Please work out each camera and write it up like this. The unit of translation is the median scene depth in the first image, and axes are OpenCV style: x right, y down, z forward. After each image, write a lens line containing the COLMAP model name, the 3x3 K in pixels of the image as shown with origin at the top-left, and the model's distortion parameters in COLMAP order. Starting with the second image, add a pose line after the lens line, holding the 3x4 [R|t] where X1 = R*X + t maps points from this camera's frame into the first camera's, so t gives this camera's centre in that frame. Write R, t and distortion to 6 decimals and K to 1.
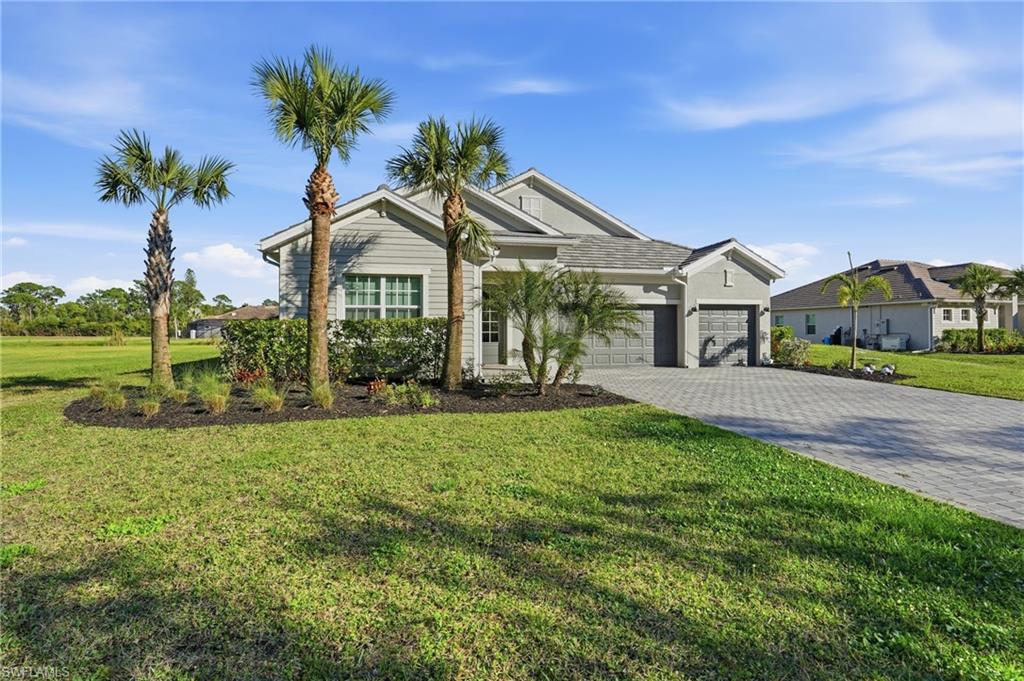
lens RADIAL K [[474.5, 0, 511.8], [0, 474.5, 338.6], [0, 0, 1]] dist [-0.028432, -0.000129]
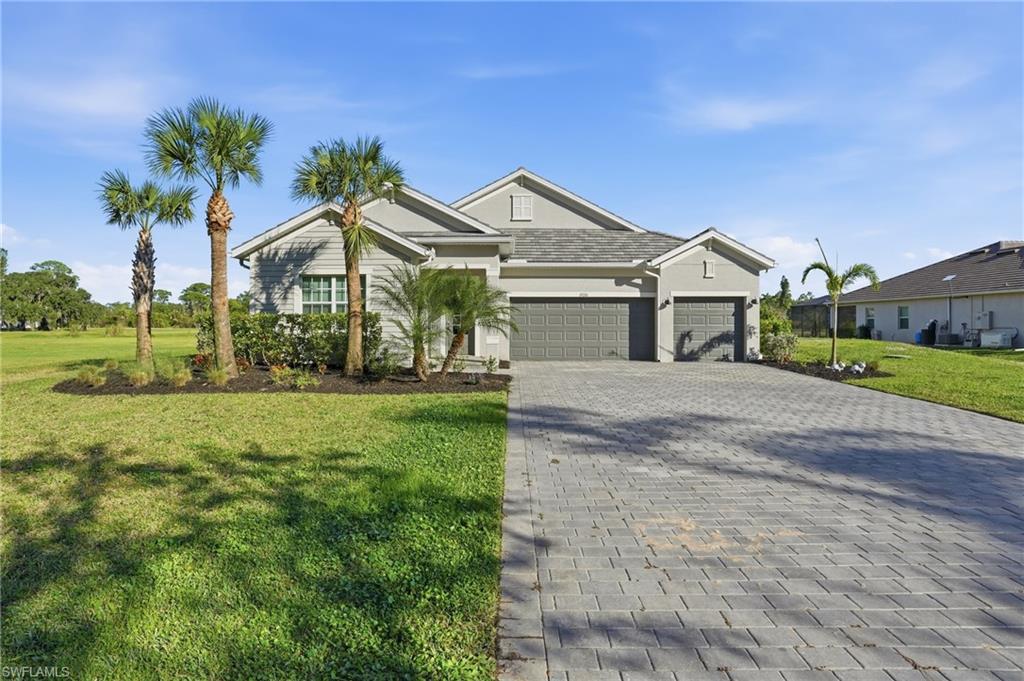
lens RADIAL K [[474.5, 0, 514.2], [0, 474.5, 335.4], [0, 0, 1]] dist [-0.028432, -0.000129]
pose [[0.976499, 0.006380, -0.215427, 0.285483], [-0.004921, 0.999961, 0.007311, 0.000911], [0.215465, -0.006079, 0.976493, -0.020947]]
